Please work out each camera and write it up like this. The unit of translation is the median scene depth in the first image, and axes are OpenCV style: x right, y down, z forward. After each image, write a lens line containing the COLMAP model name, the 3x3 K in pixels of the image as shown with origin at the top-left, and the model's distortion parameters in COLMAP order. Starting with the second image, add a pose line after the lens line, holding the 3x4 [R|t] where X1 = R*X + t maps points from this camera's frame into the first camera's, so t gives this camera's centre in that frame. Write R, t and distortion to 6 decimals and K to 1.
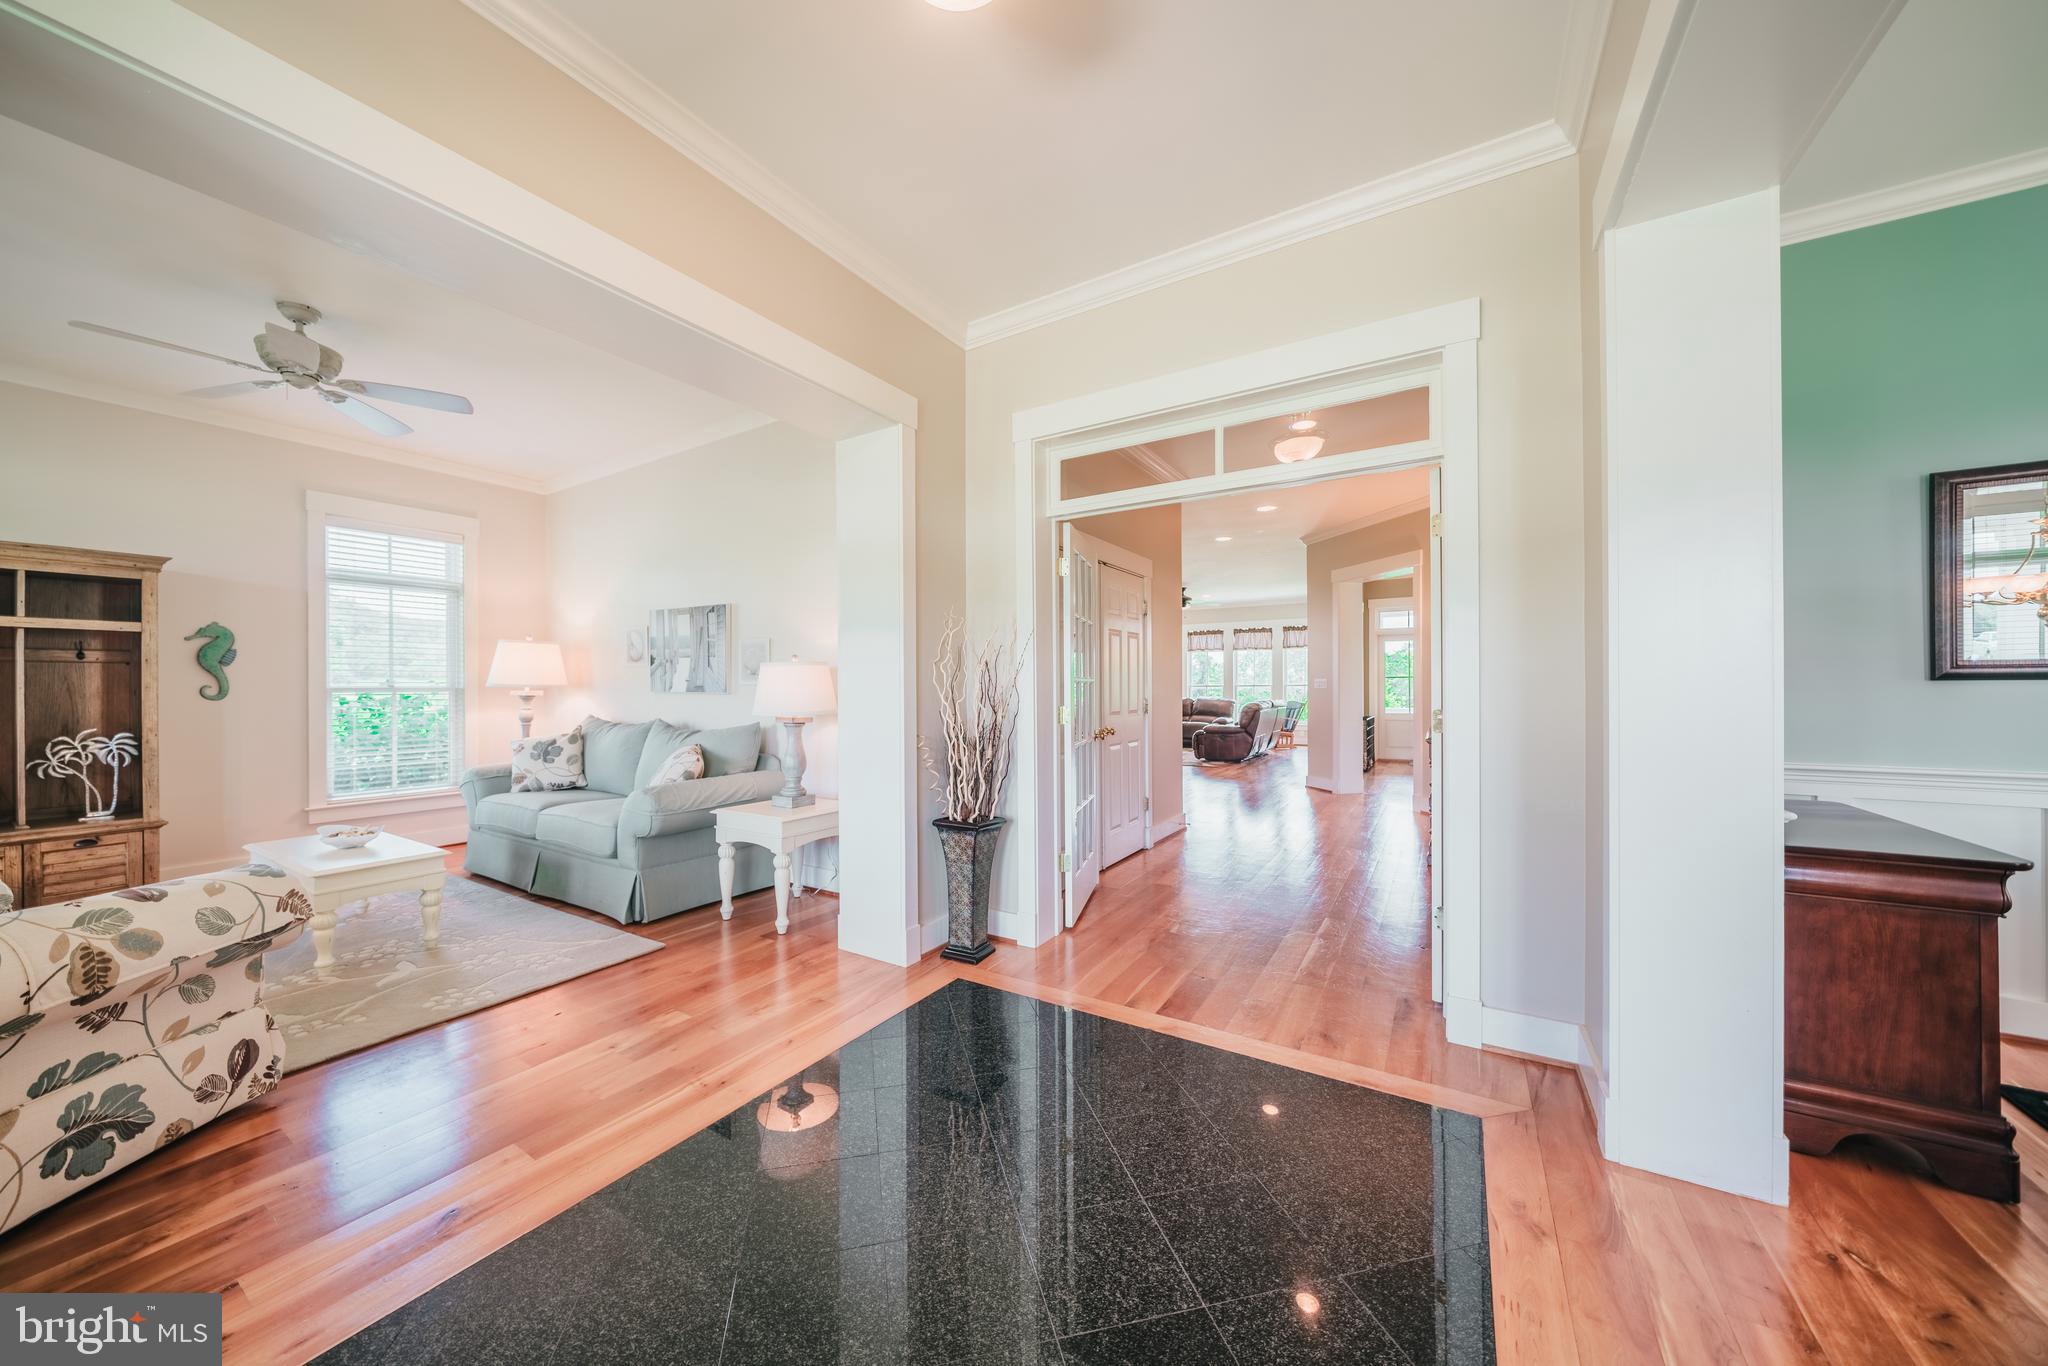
lens RADIAL K [[697.7, 0, 1007.7], [0, 697.7, 688.3], [0, 0, 1]] dist [-0.004968, -0.000238]
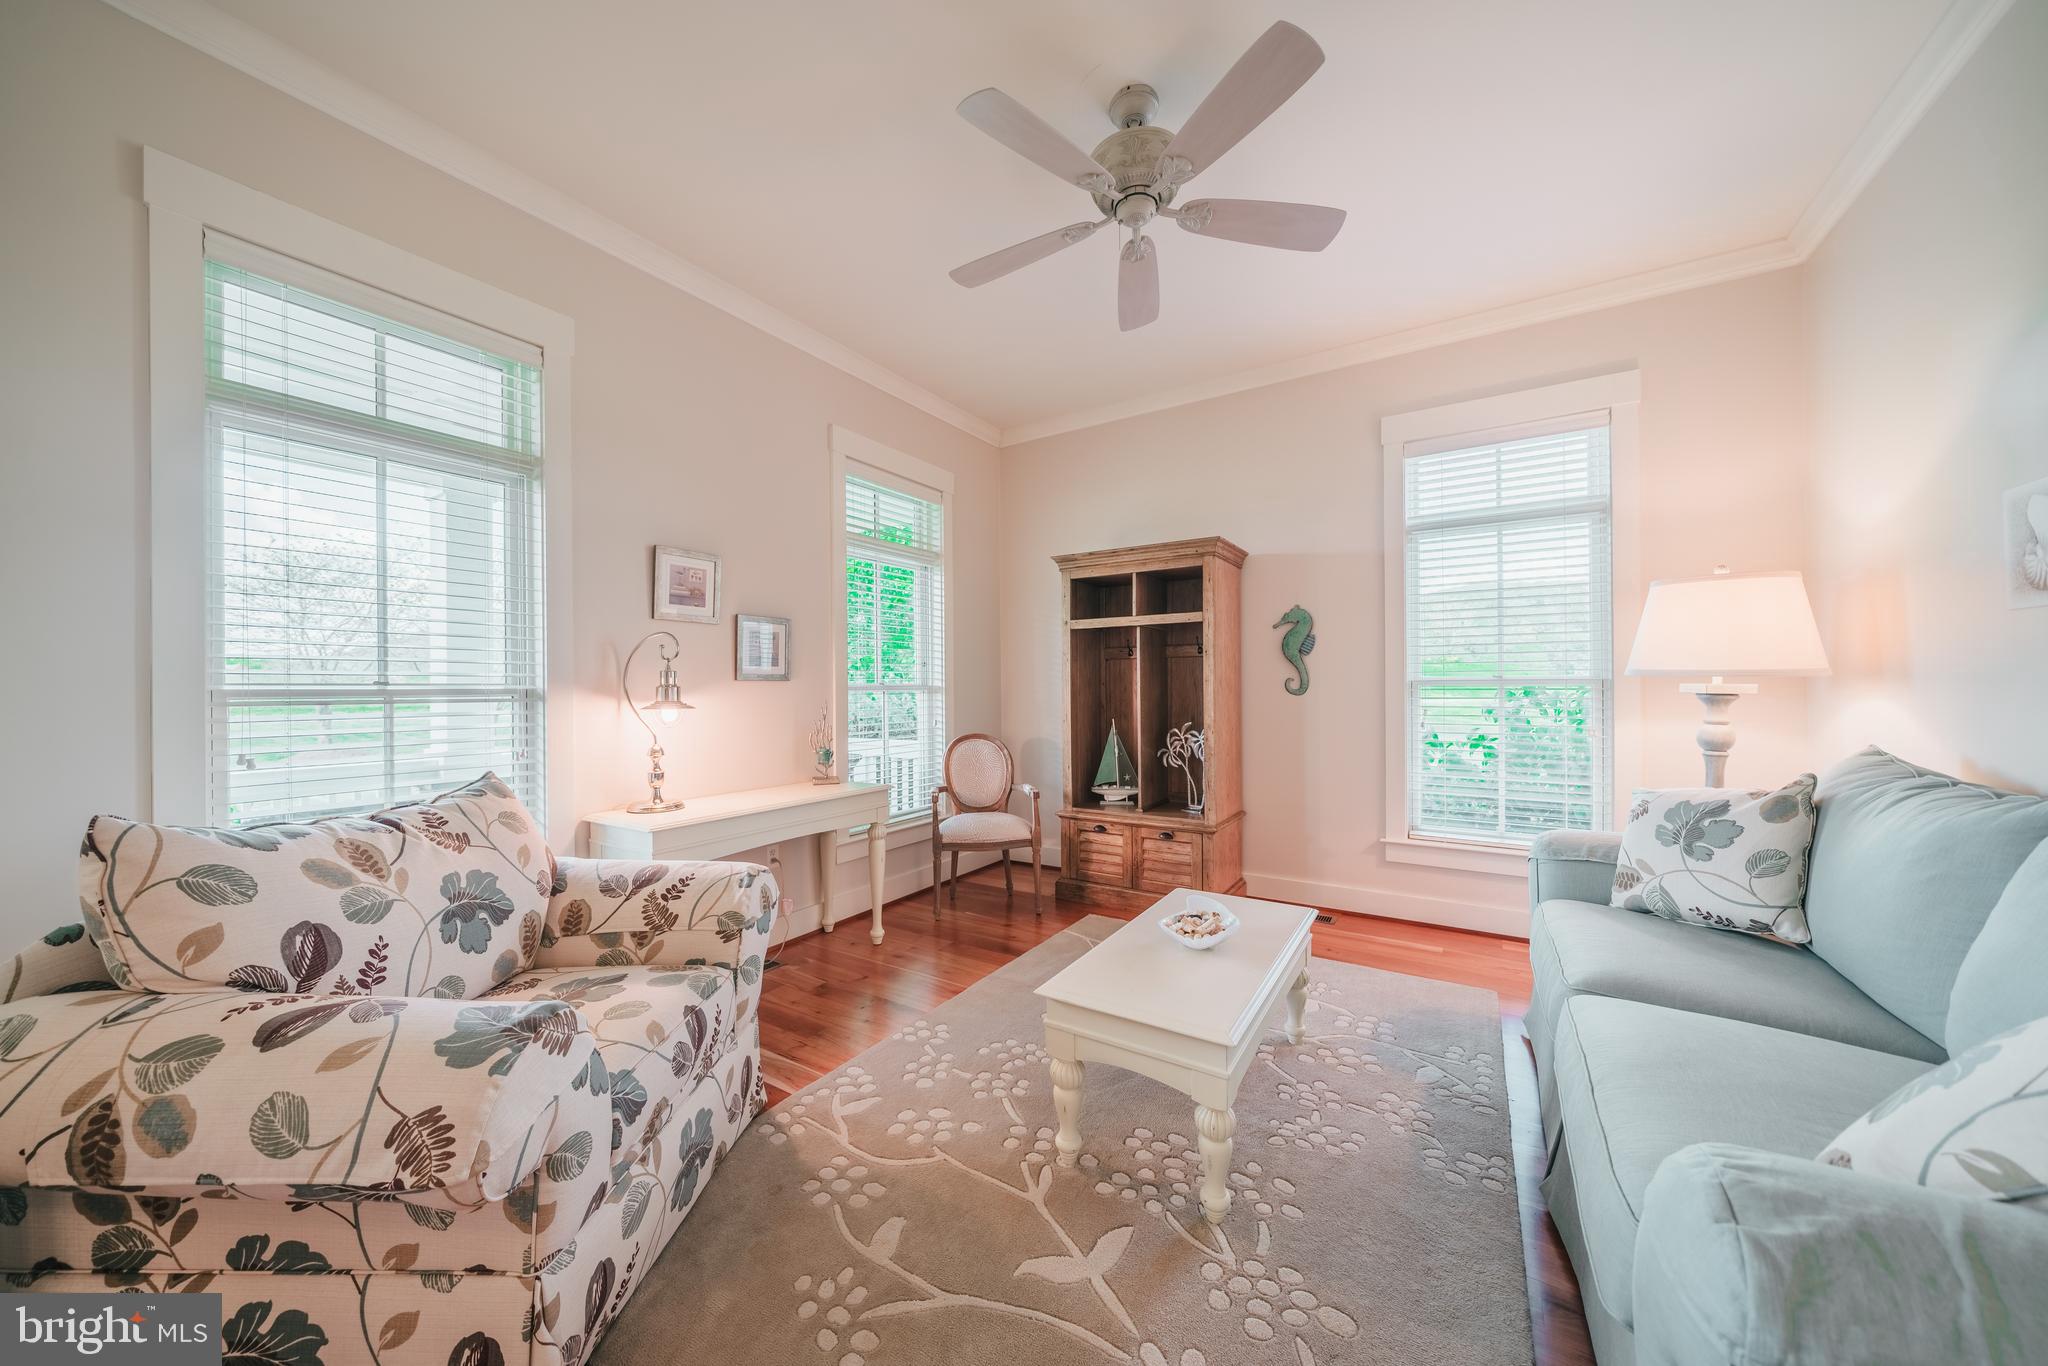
lens RADIAL K [[697.7, 0, 1007.7], [0, 697.7, 688.3], [0, 0, 1]] dist [-0.004968, -0.000238]
pose [[-0.016375, 0.005012, -0.999853, -0.263319], [0.005825, 0.999971, 0.004917, 0.002264], [0.999849, -0.005743, -0.016404, 0.651157]]
